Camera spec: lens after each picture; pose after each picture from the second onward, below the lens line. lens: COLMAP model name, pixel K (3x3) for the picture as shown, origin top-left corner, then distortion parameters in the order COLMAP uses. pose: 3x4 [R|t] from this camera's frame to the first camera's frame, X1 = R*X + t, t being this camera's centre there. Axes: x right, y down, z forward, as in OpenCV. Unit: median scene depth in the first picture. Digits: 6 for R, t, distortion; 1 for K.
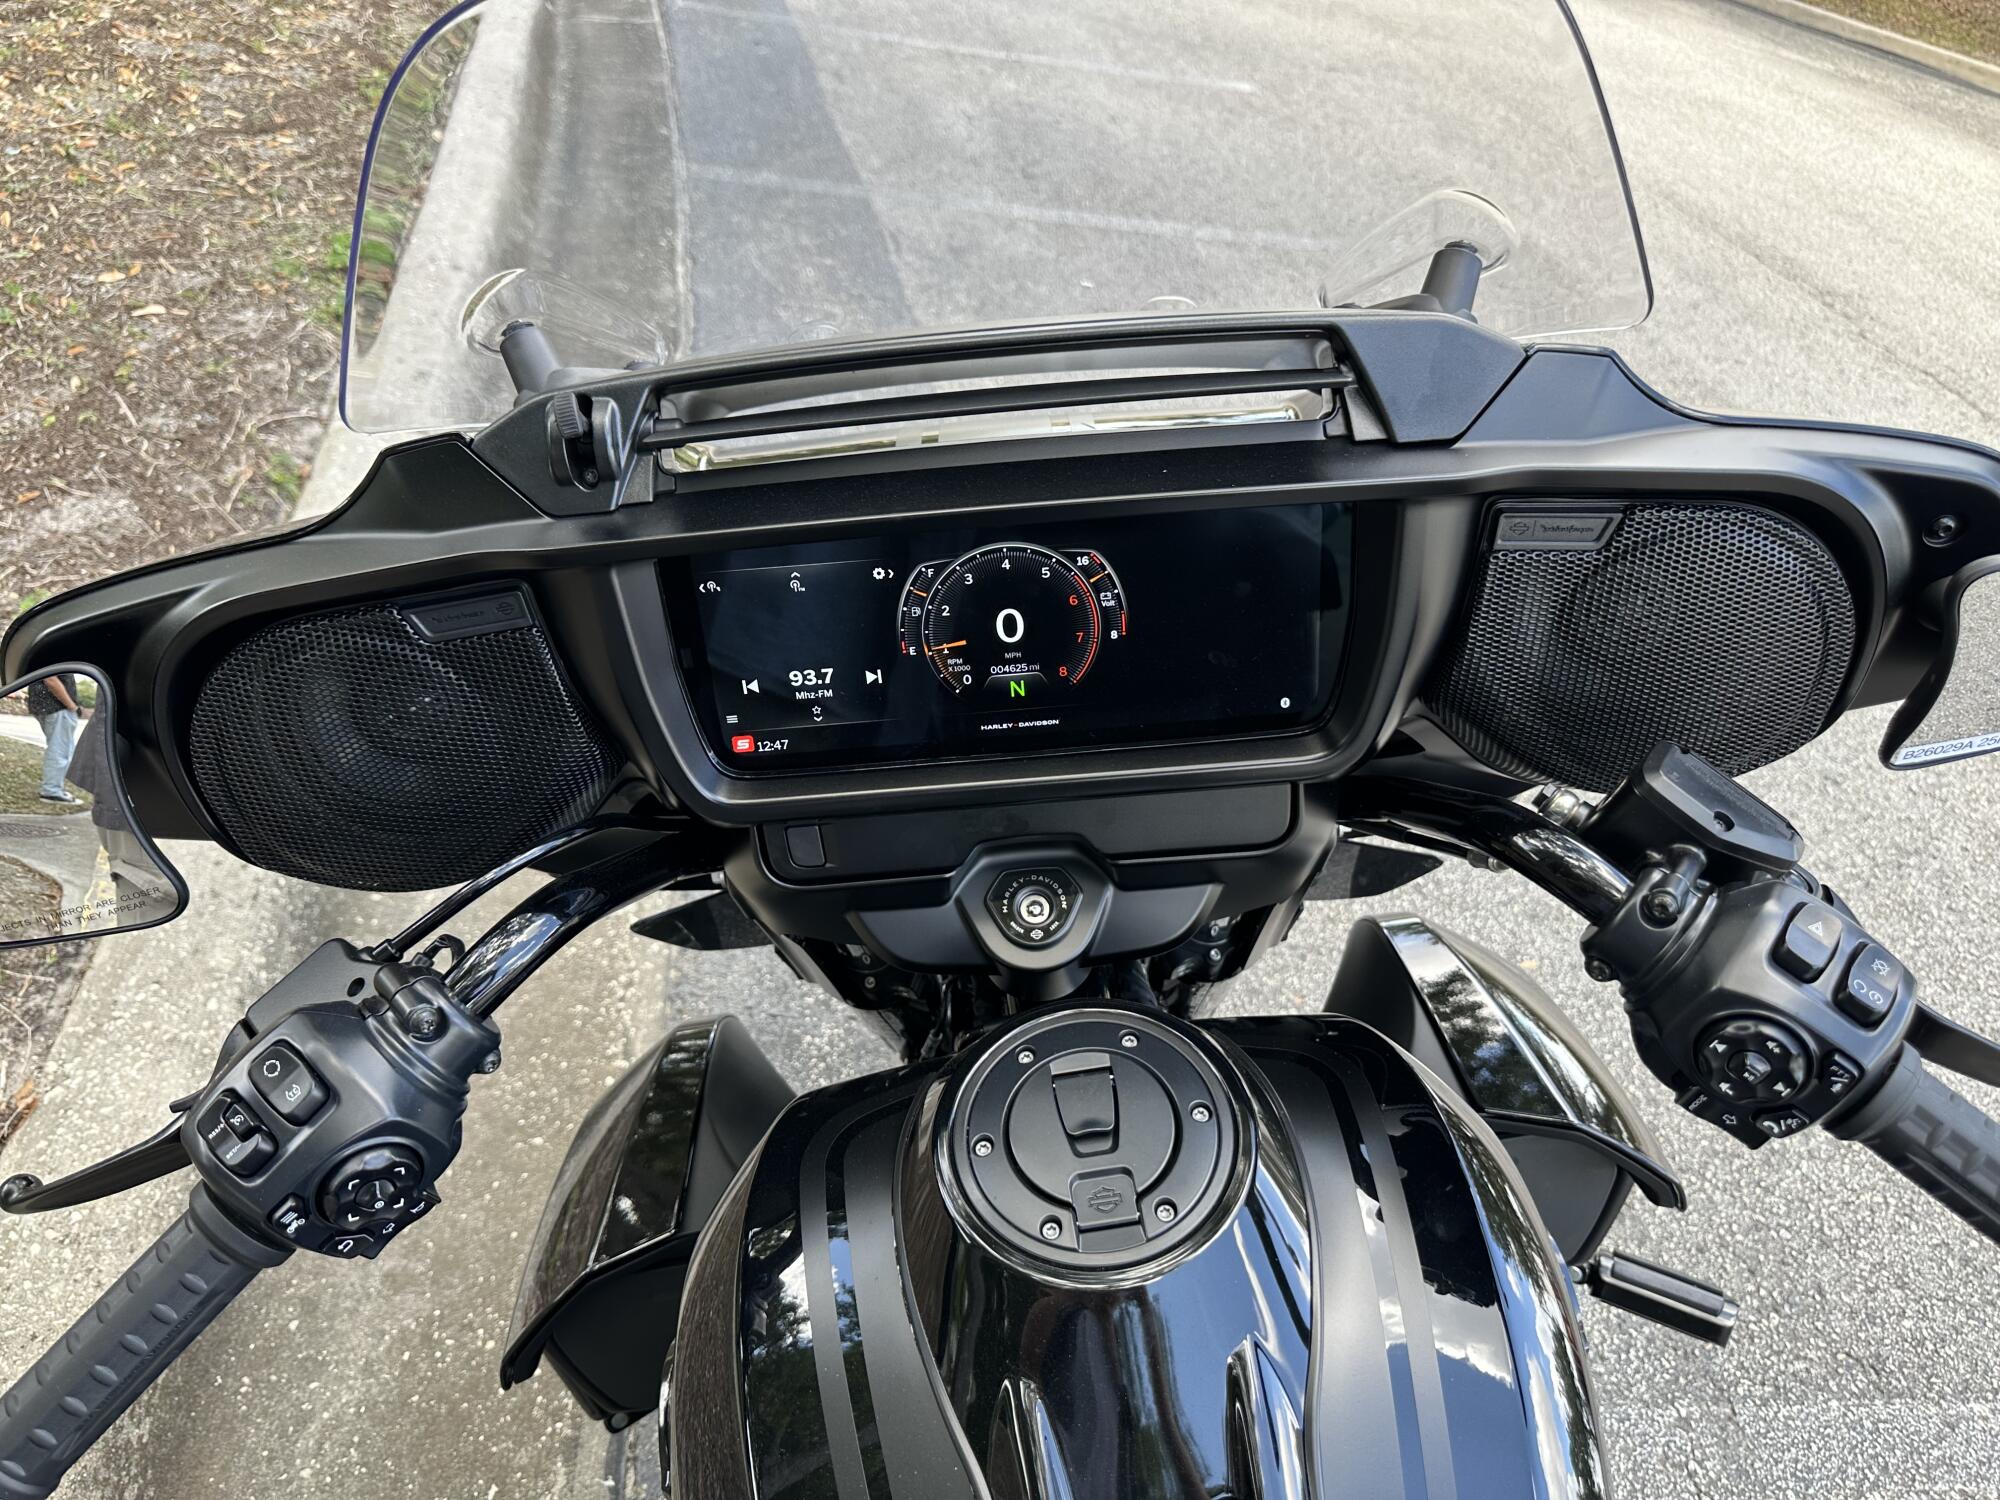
lens RADIAL K [[1439.0, 0, 1012.6], [0, 1439.0, 737.7], [0, 0, 1]] dist [-0.013315, -0.006654]
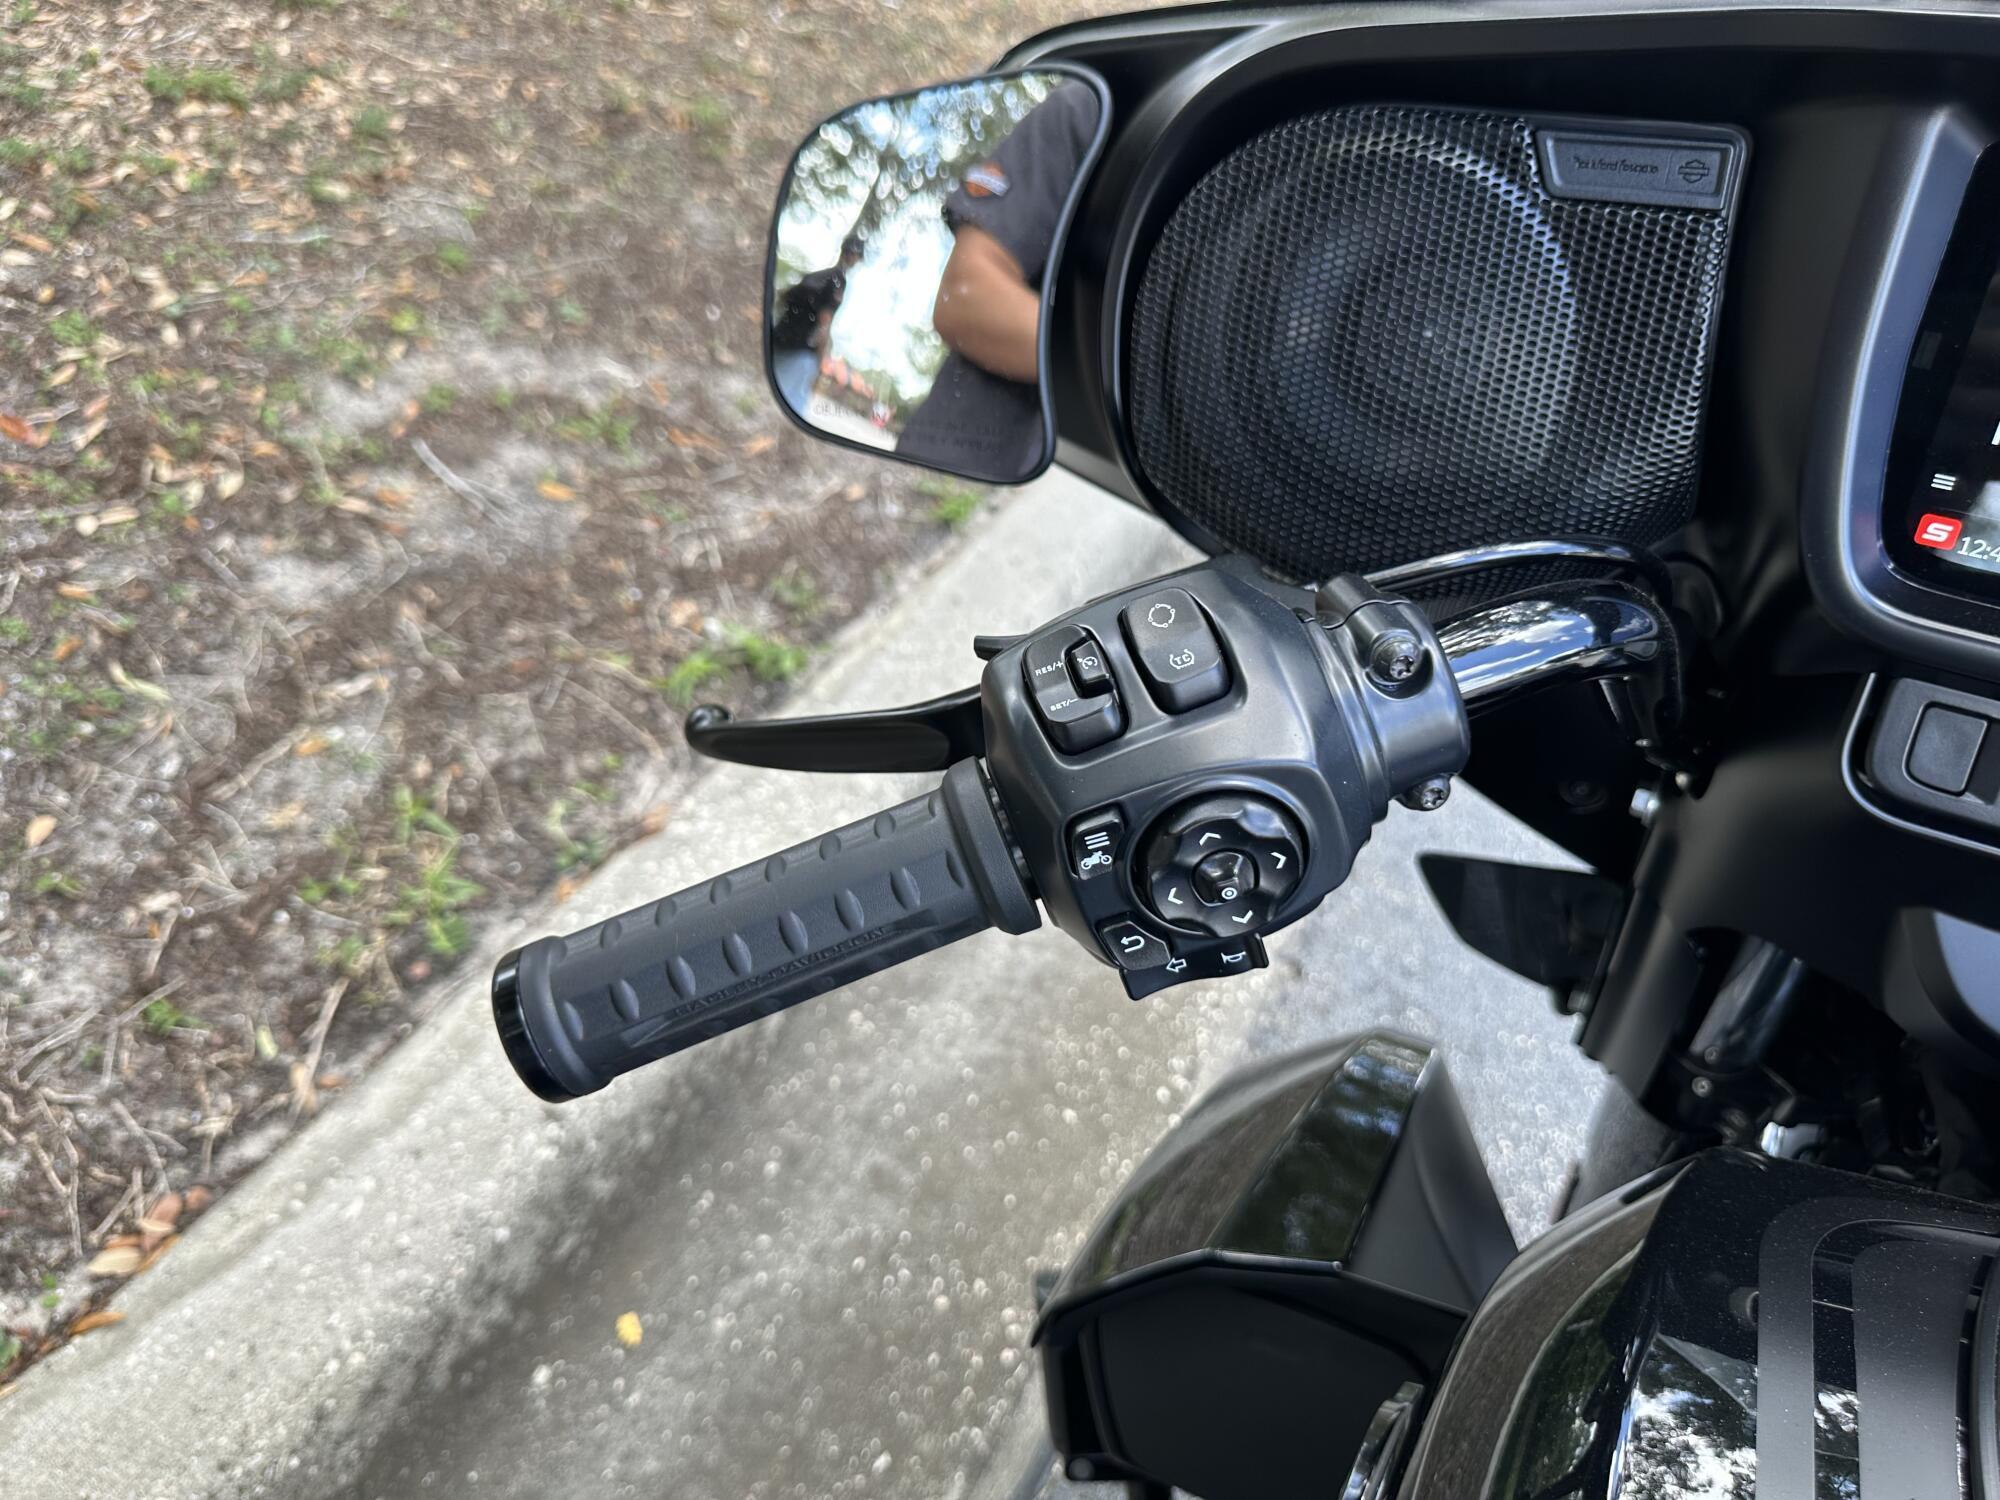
lens RADIAL K [[1439.0, 0, 1012.6], [0, 1439.0, 737.7], [0, 0, 1]] dist [-0.013315, -0.006654]
pose [[0.842094, 0.369503, -0.392868, -0.124231], [-0.411344, 0.911144, -0.024742, 0.127385], [0.348817, 0.182439, 0.919262, 0.169776]]
